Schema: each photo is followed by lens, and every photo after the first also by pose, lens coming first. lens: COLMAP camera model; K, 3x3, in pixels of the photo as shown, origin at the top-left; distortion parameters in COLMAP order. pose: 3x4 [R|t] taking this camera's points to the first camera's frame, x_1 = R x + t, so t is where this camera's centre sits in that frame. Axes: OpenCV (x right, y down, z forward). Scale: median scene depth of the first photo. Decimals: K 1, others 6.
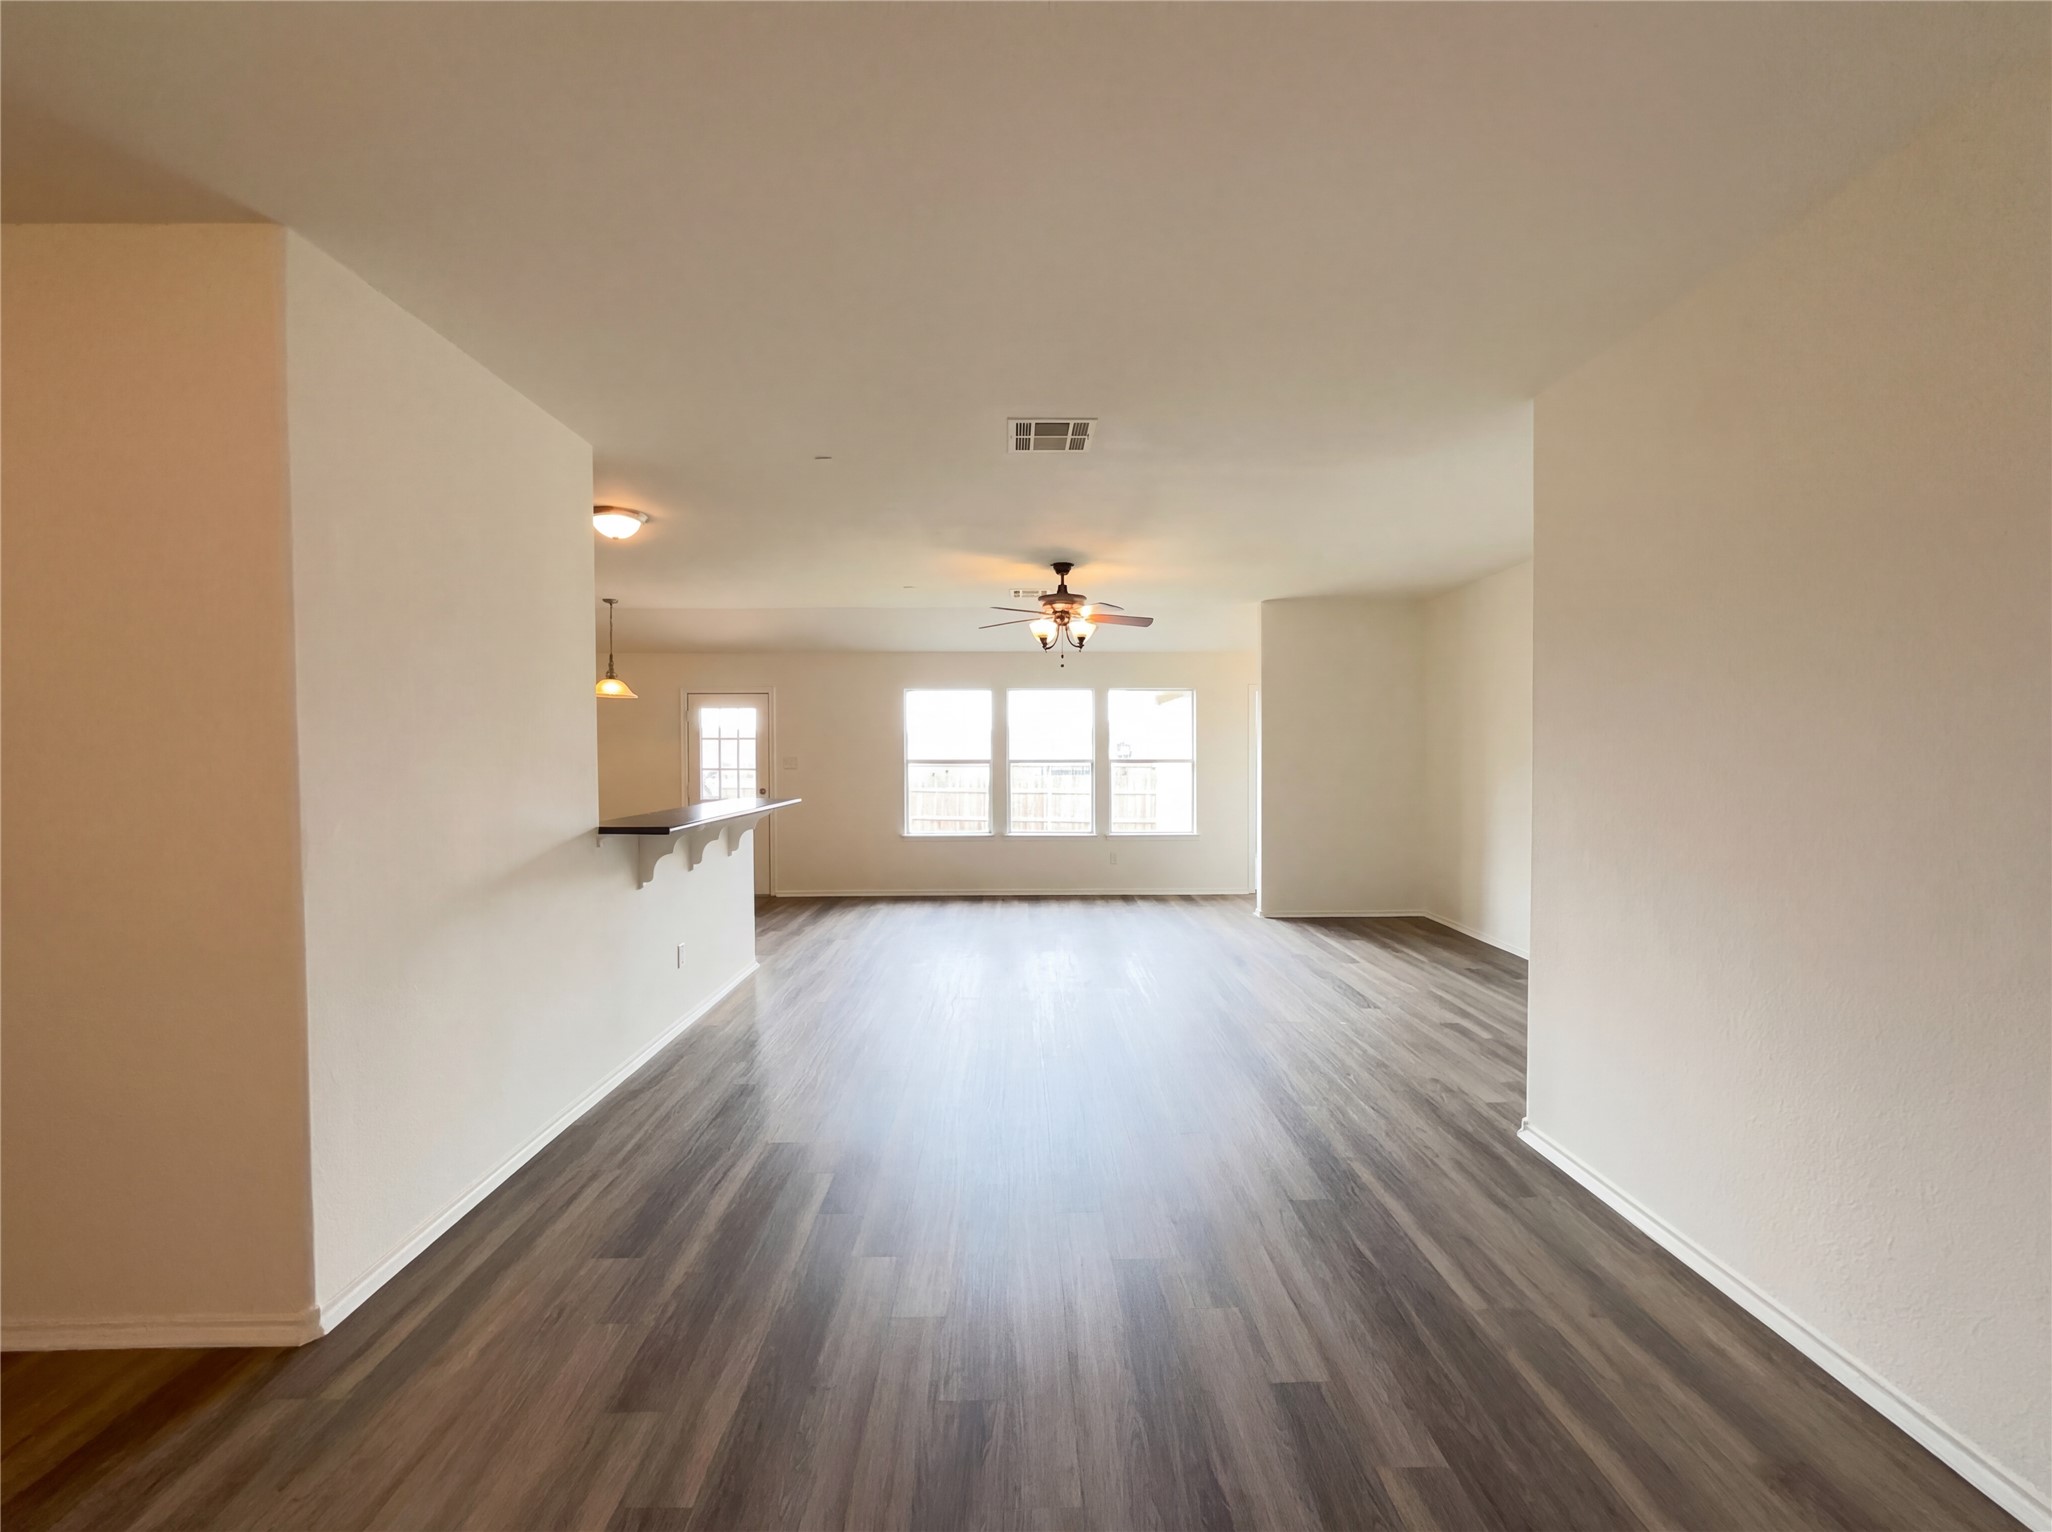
lens RADIAL K [[811.3, 0, 1036.6], [0, 811.3, 772.4], [0, 0, 1]] dist [0.000092, 0.000162]
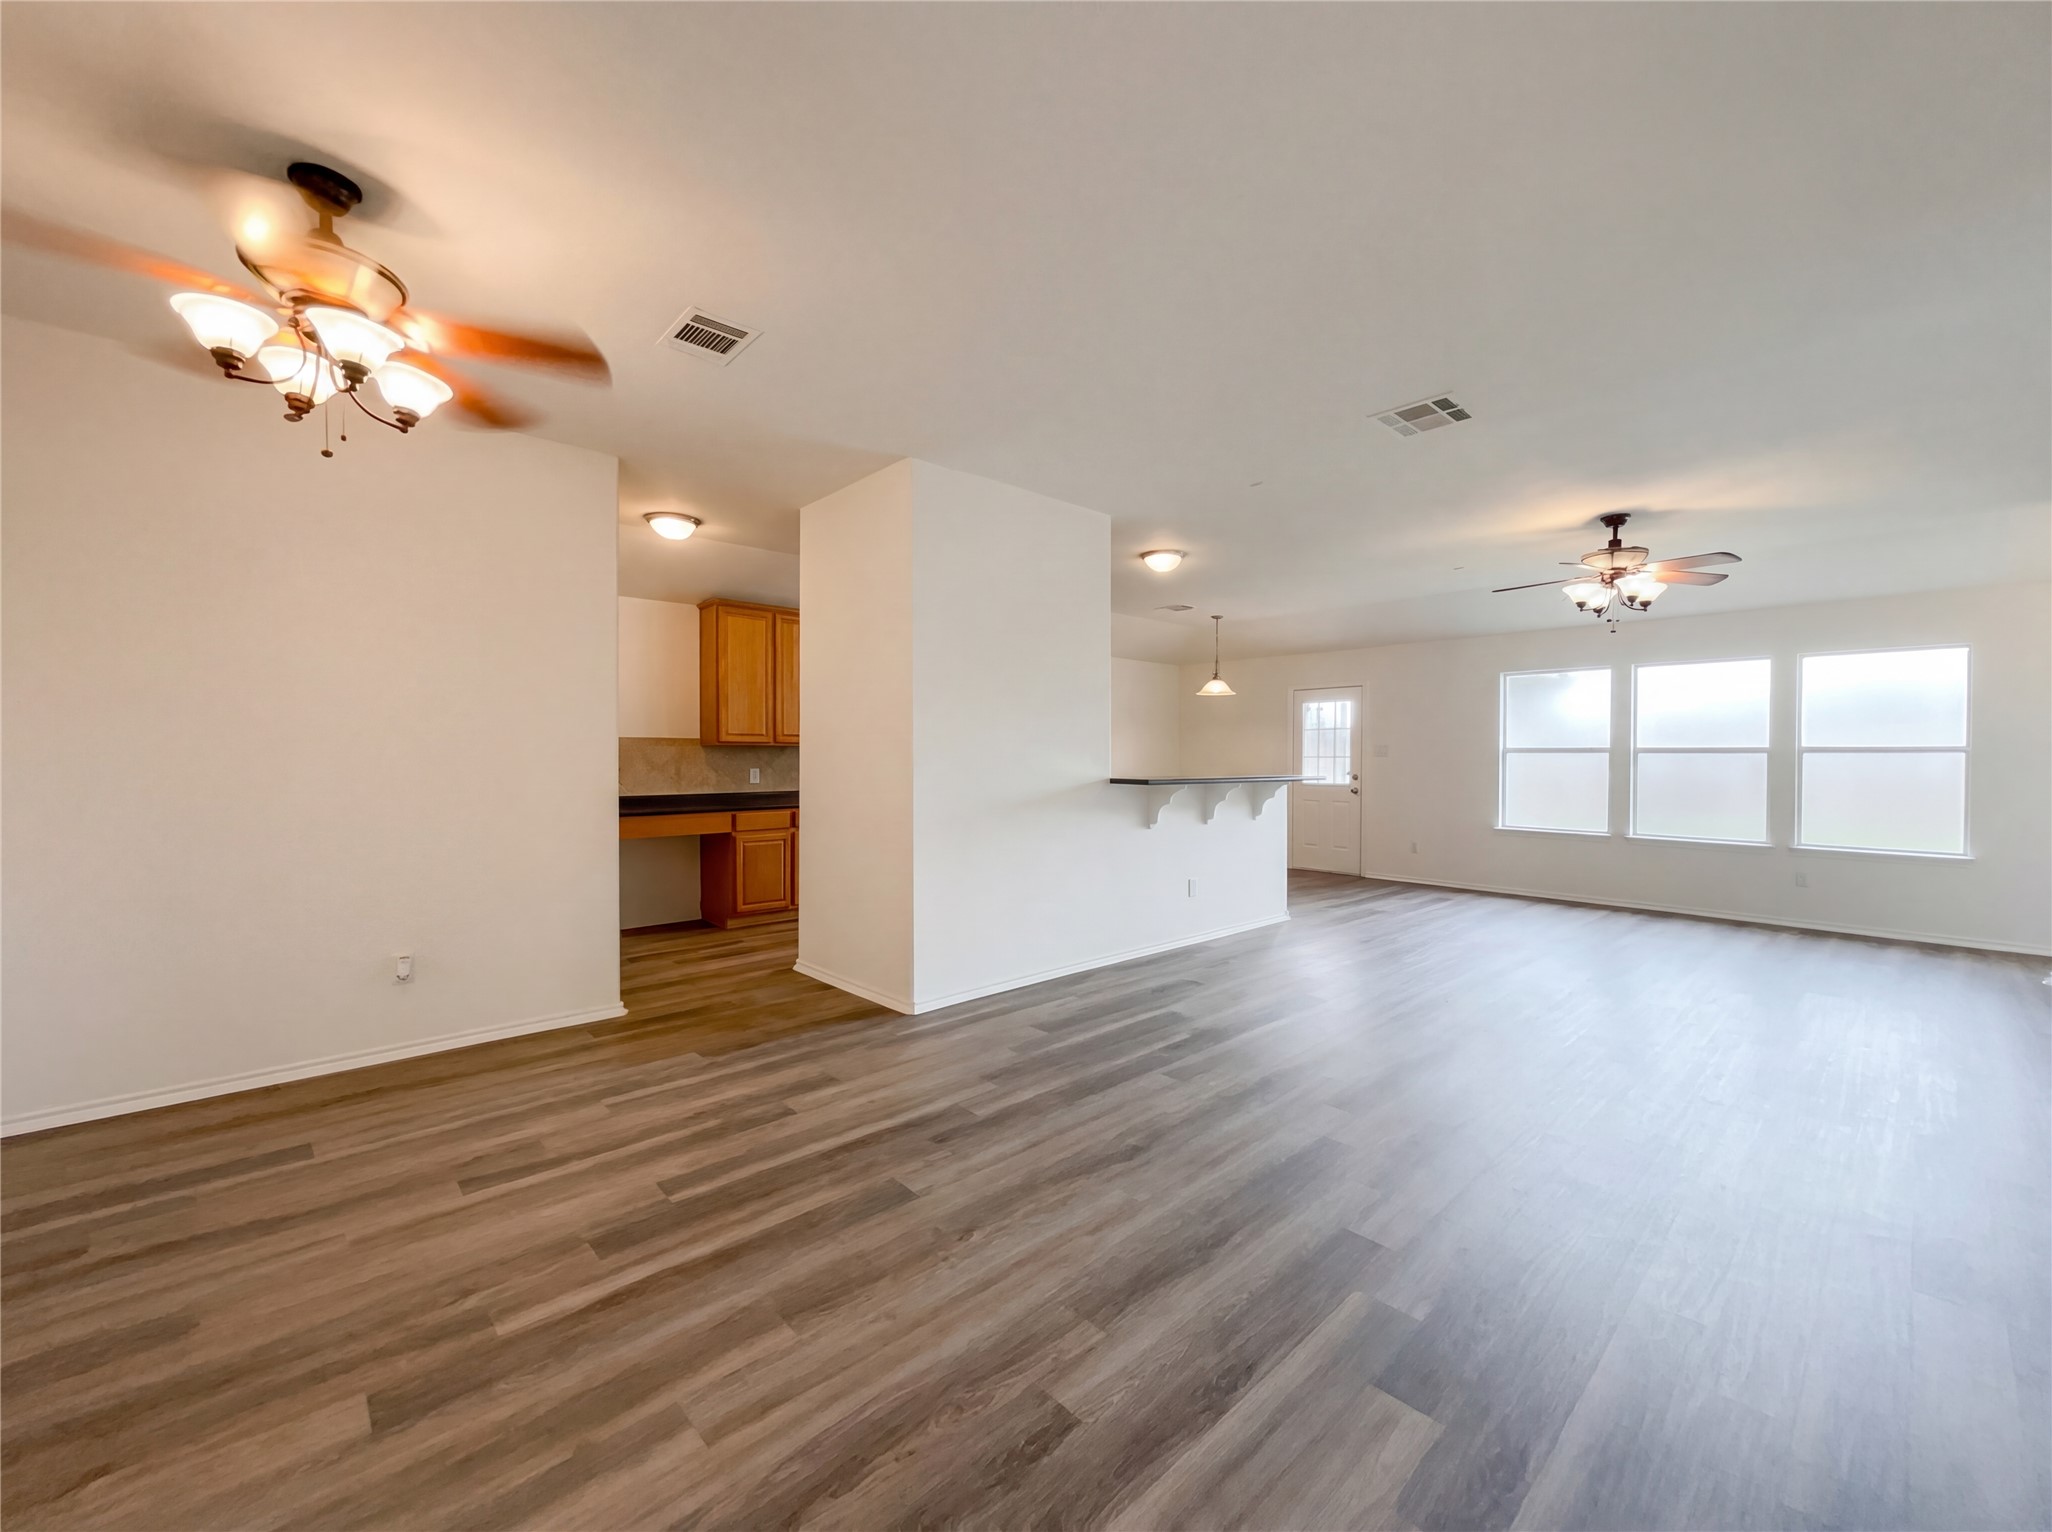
lens RADIAL K [[829.1, 0, 1048.9], [0, 829.1, 768.3], [0, 0, 1]] dist [-0.015603, 0.000058]
pose [[0.673219, 0.015626, -0.739278, 0.219907], [-0.025073, 0.999684, -0.001702, 0.025499], [0.739018, 0.019682, 0.673398, -0.033297]]
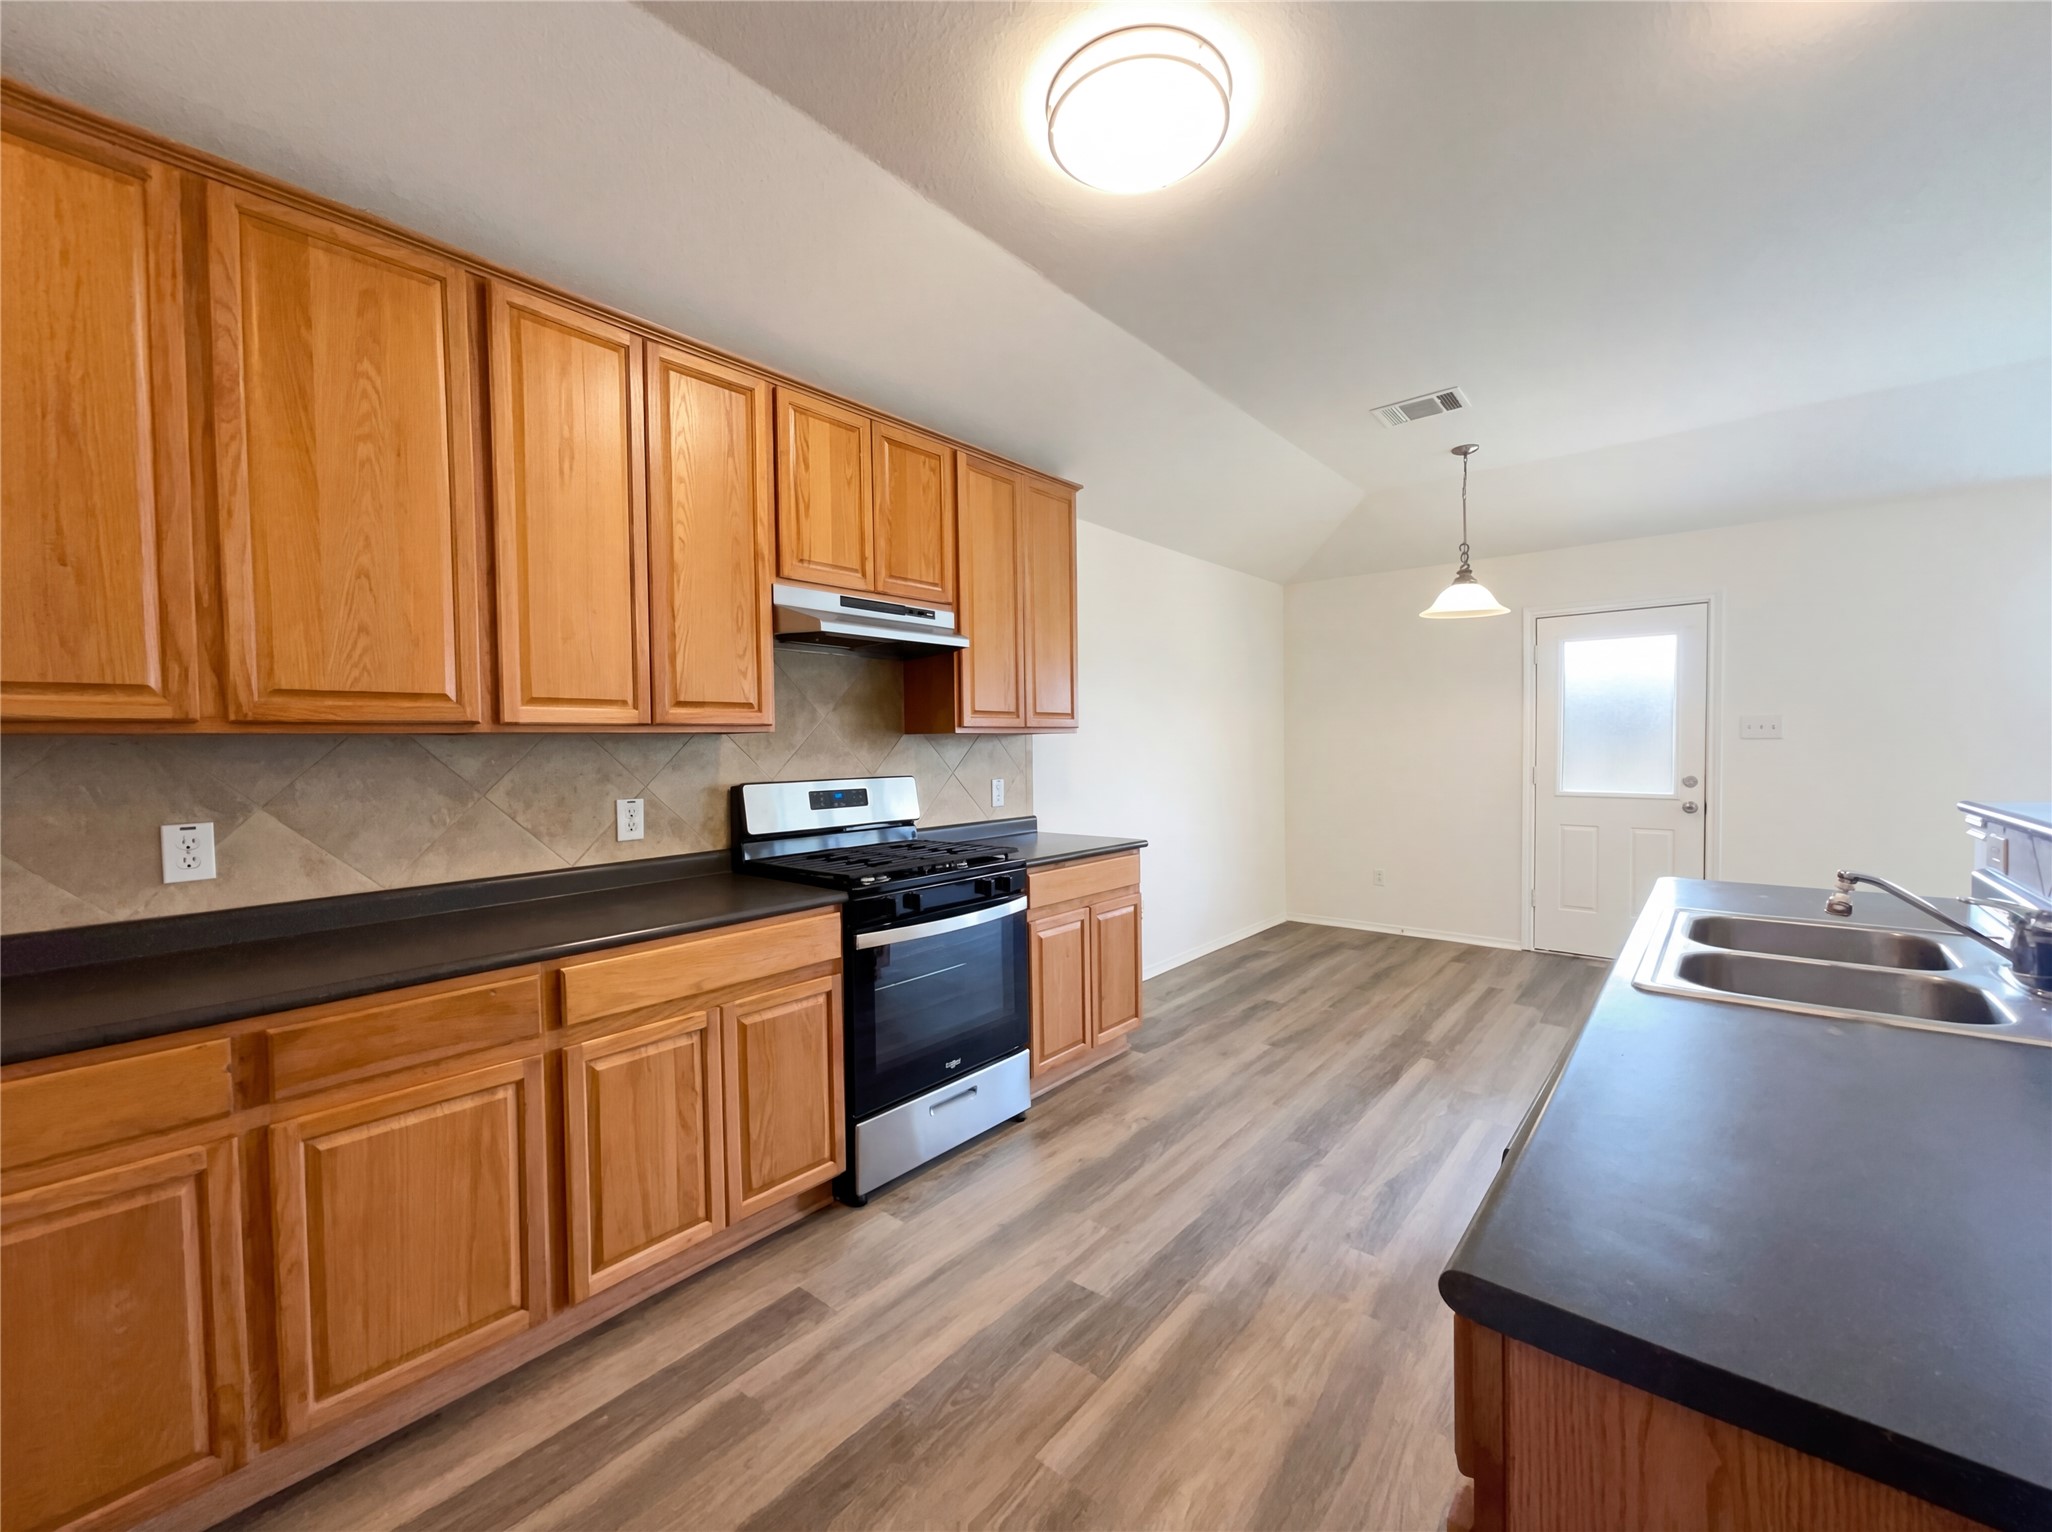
lens RADIAL K [[826.8, 0, 1026.0], [0, 826.8, 766.0], [0, 0, 1]] dist [-0.001361, 0.000646]
pose [[0.742788, 0.006626, -0.669494, -0.335563], [-0.004576, 0.999978, 0.004821, 0.013127], [0.669511, -0.000517, 0.742802, 0.326243]]
